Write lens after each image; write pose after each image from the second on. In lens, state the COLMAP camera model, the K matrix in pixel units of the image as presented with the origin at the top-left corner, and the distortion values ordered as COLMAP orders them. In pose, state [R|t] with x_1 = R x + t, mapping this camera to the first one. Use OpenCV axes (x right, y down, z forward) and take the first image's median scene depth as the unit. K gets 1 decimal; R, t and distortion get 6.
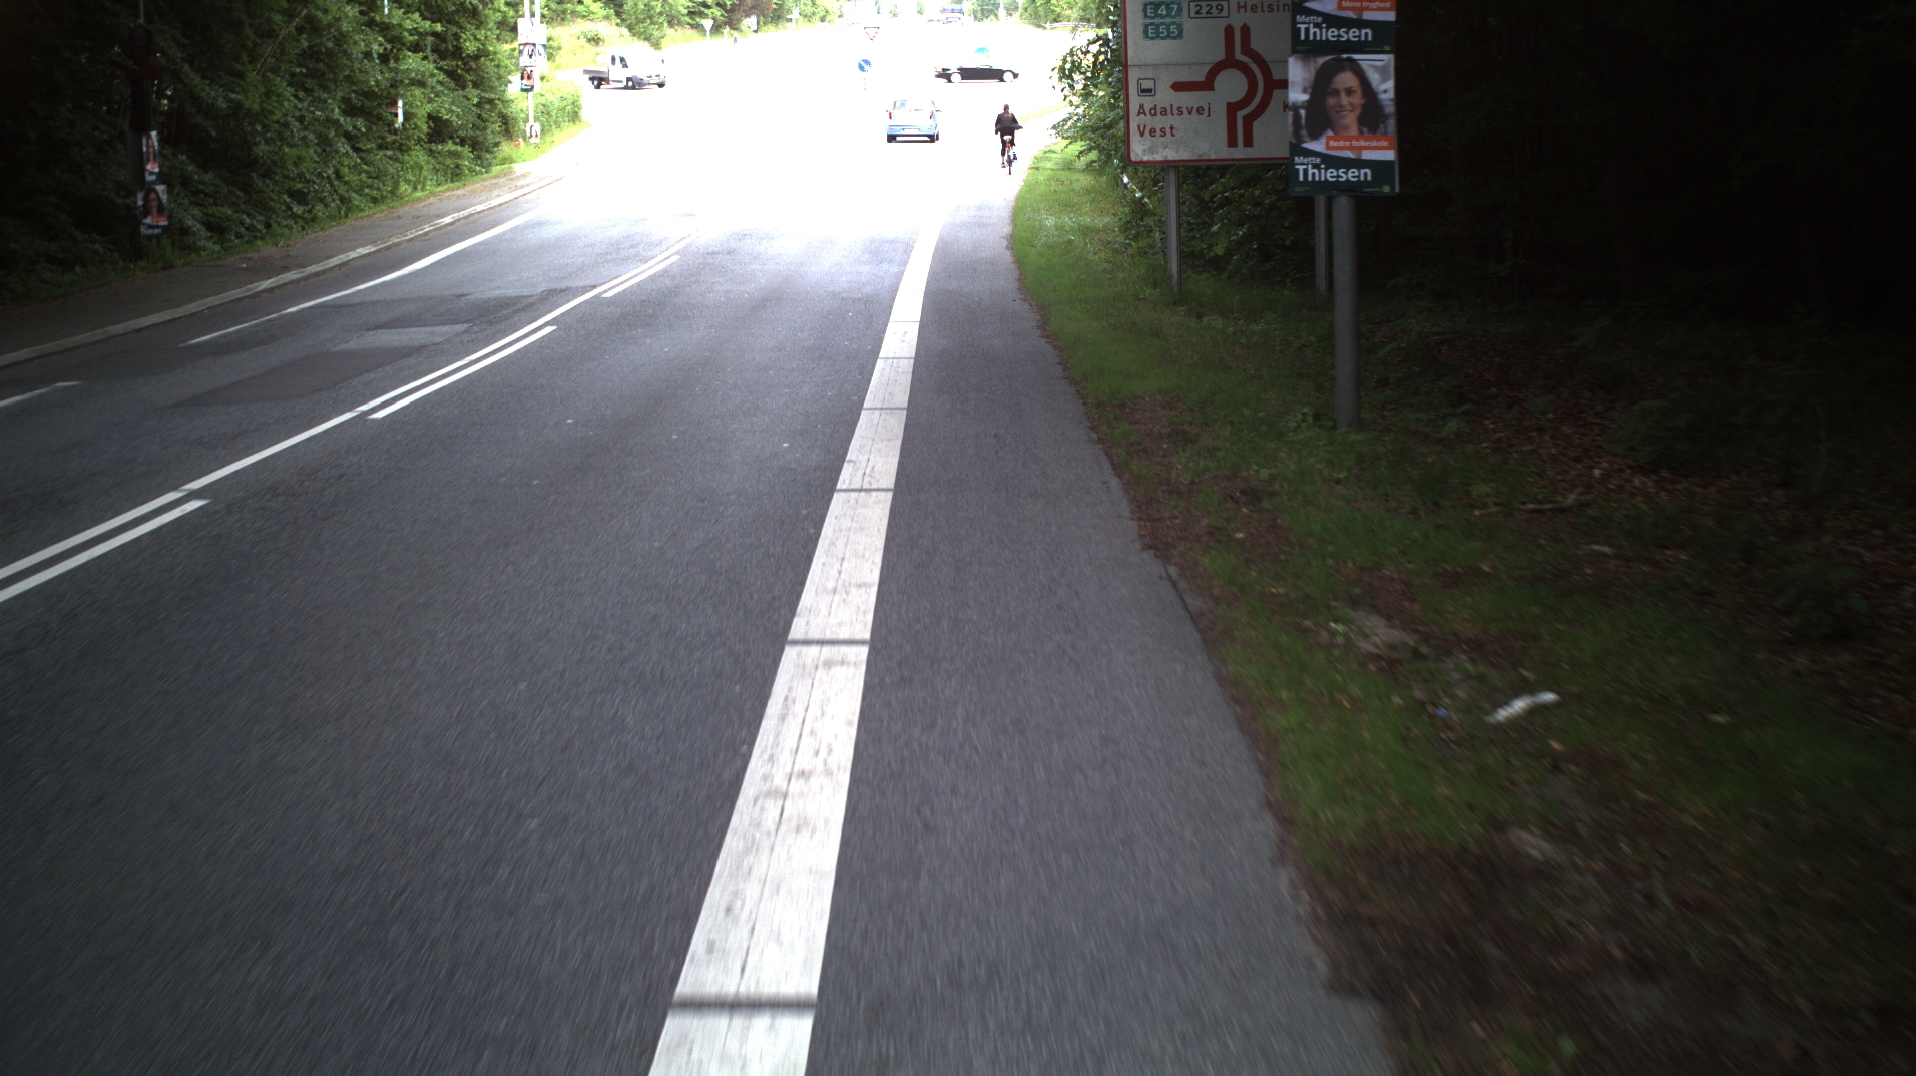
lens RADIAL K [[3808.5, 0, 961.4], [0, 3808.5, 541.3], [0, 0, 1]] dist [-0.186002, 0.000000]
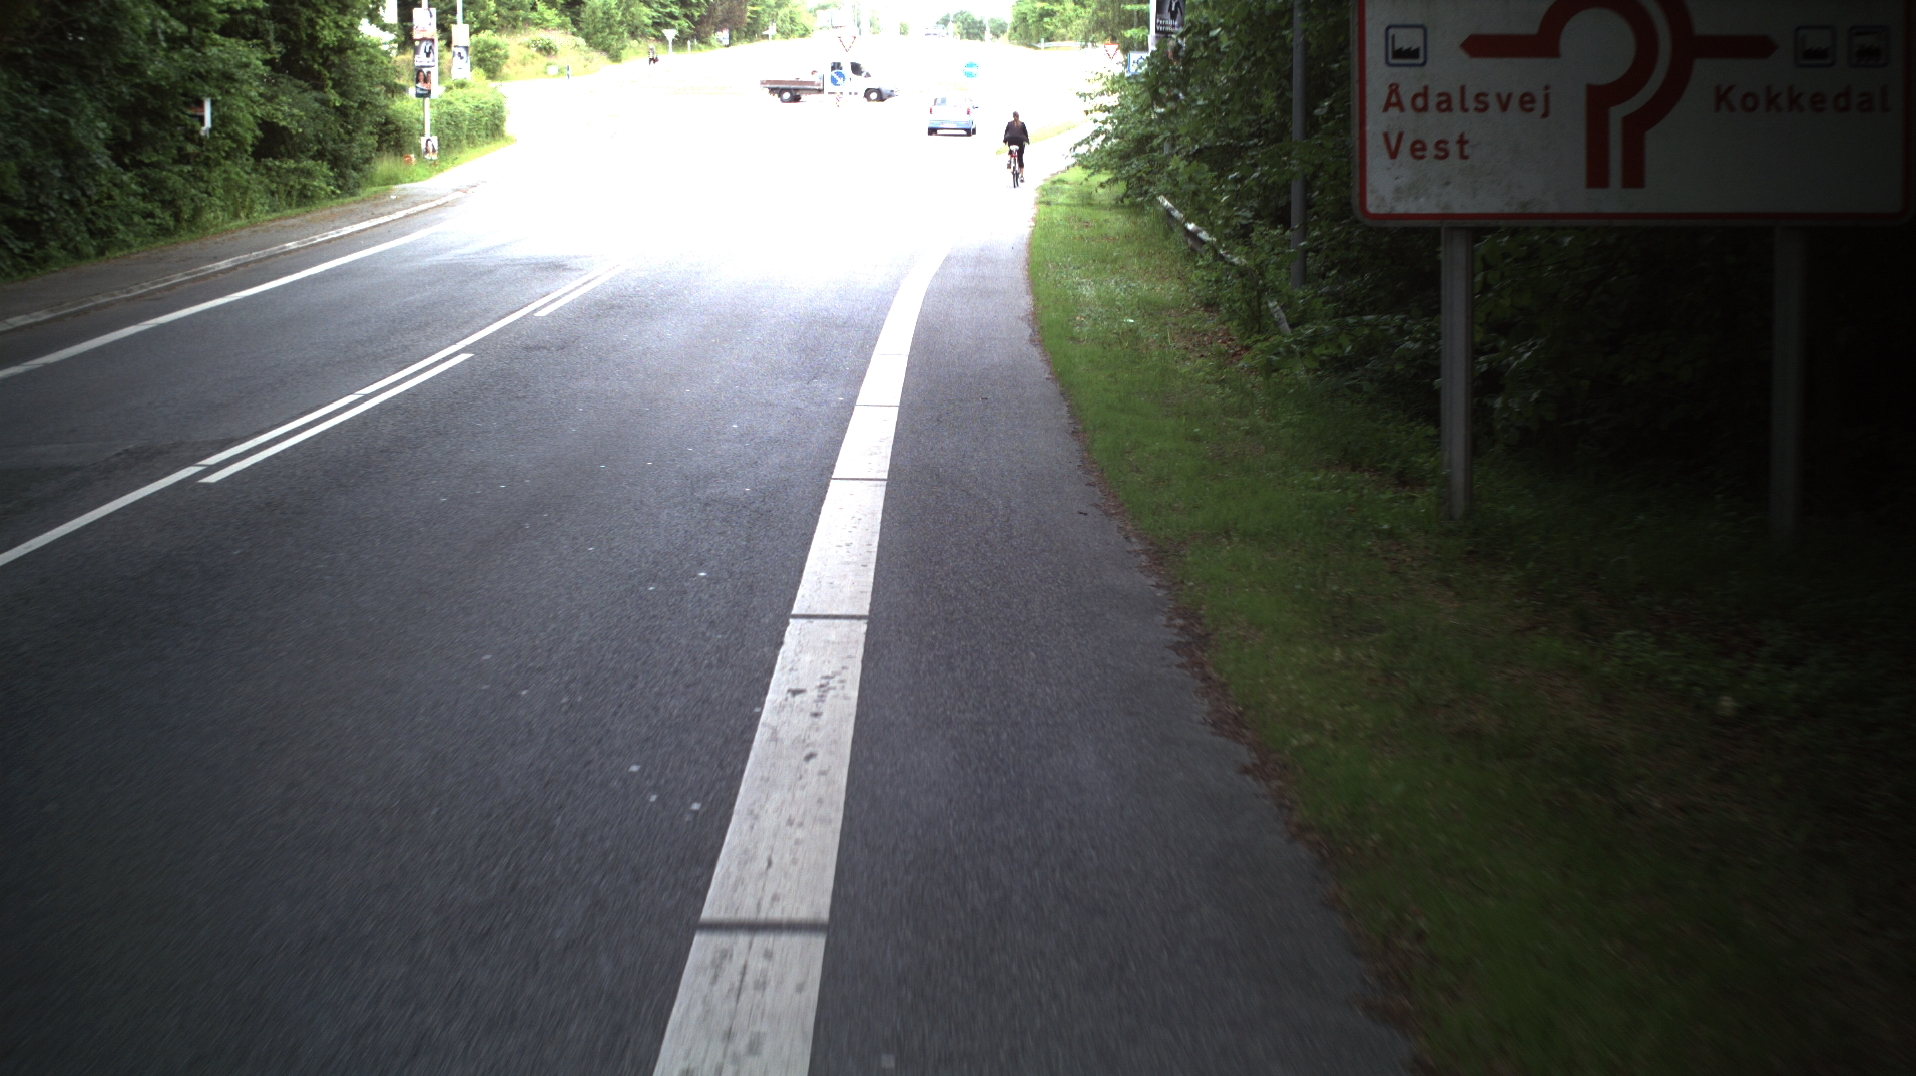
lens RADIAL K [[3345.4, 0, 965.4], [0, 3345.4, 530.3], [0, 0, 1]] dist [-0.198149, 0.000000]
pose [[0.999791, 0.018026, 0.009652, -0.002989], [-0.018055, 0.999833, 0.002935, -0.044916], [-0.009598, -0.003109, 0.999949, 0.433440]]
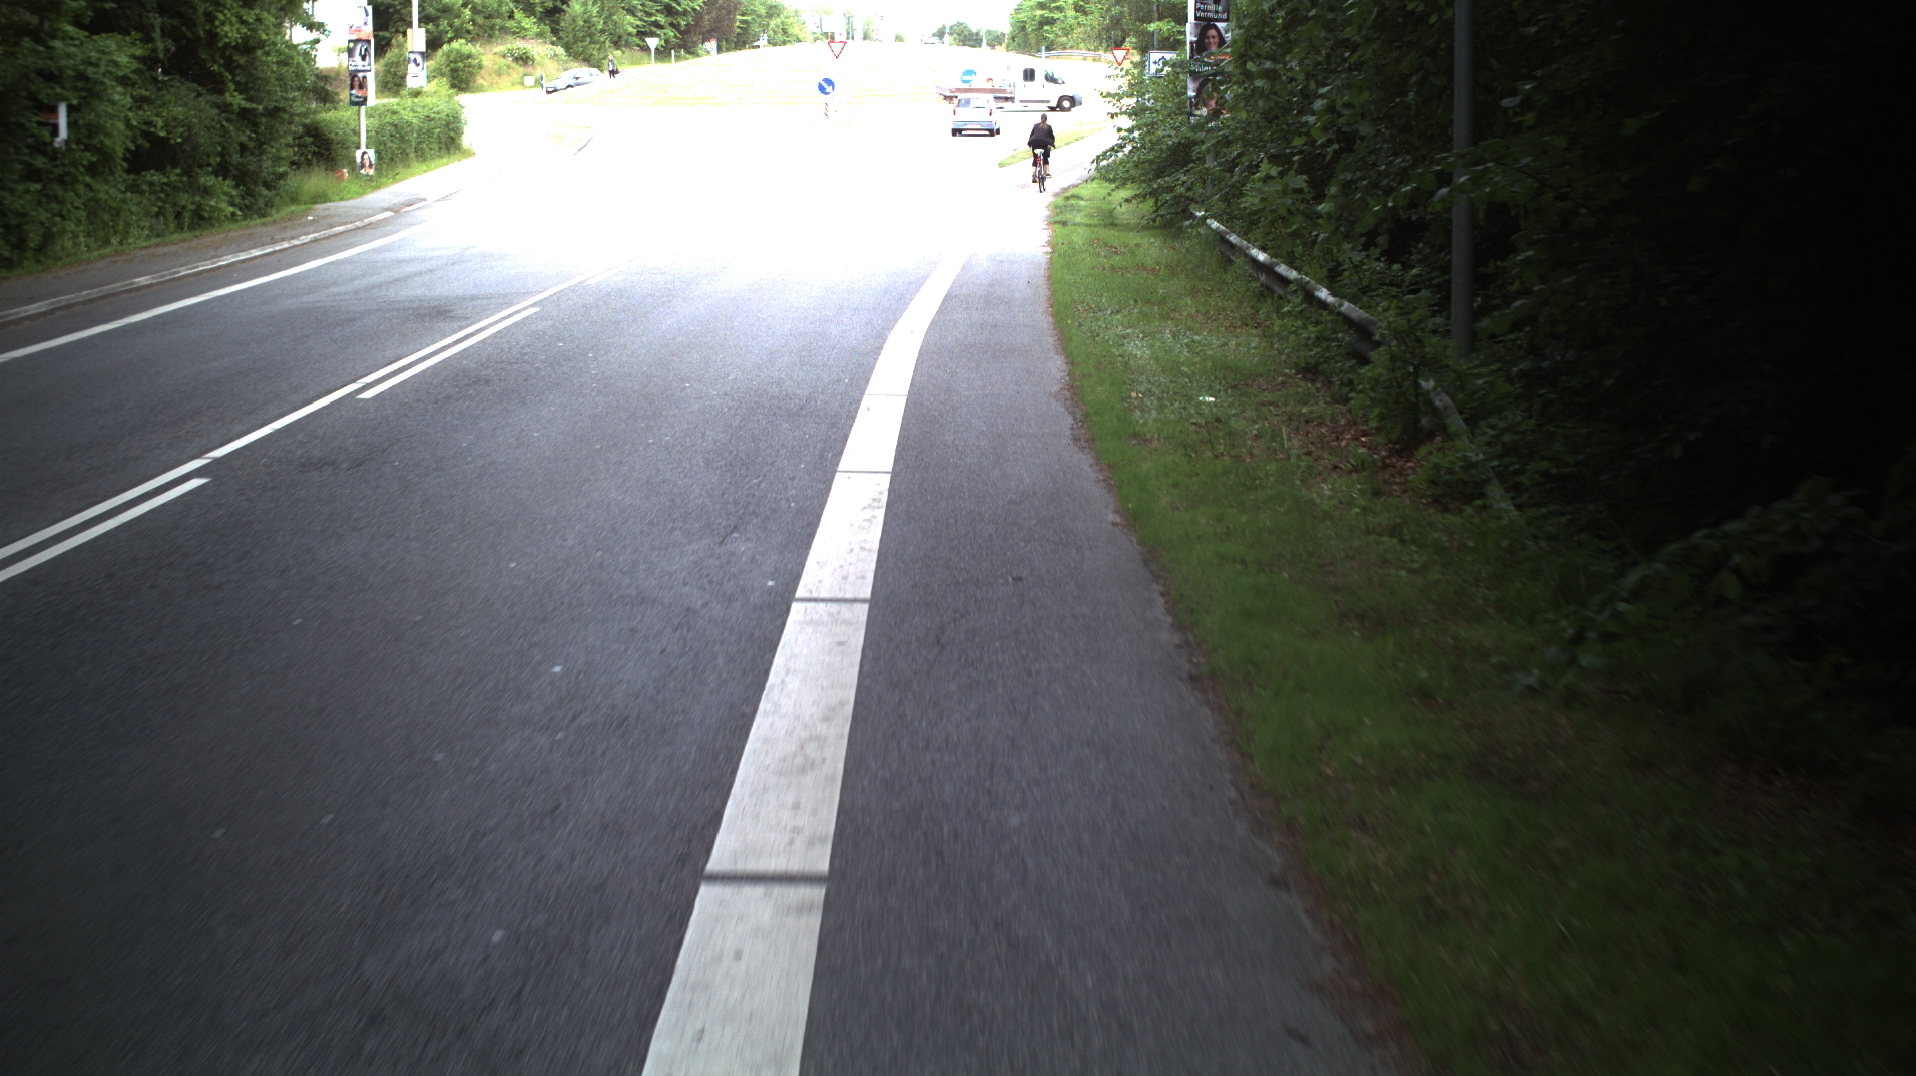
lens RADIAL K [[3153.6, 0, 951.2], [0, 3153.6, 535.3], [0, 0, 1]] dist [-0.195284, 0.000000]
pose [[0.999860, 0.015354, 0.006670, -0.003274], [-0.015398, 0.999859, 0.006665, -0.063955], [-0.006567, -0.006767, 0.999956, 0.613424]]
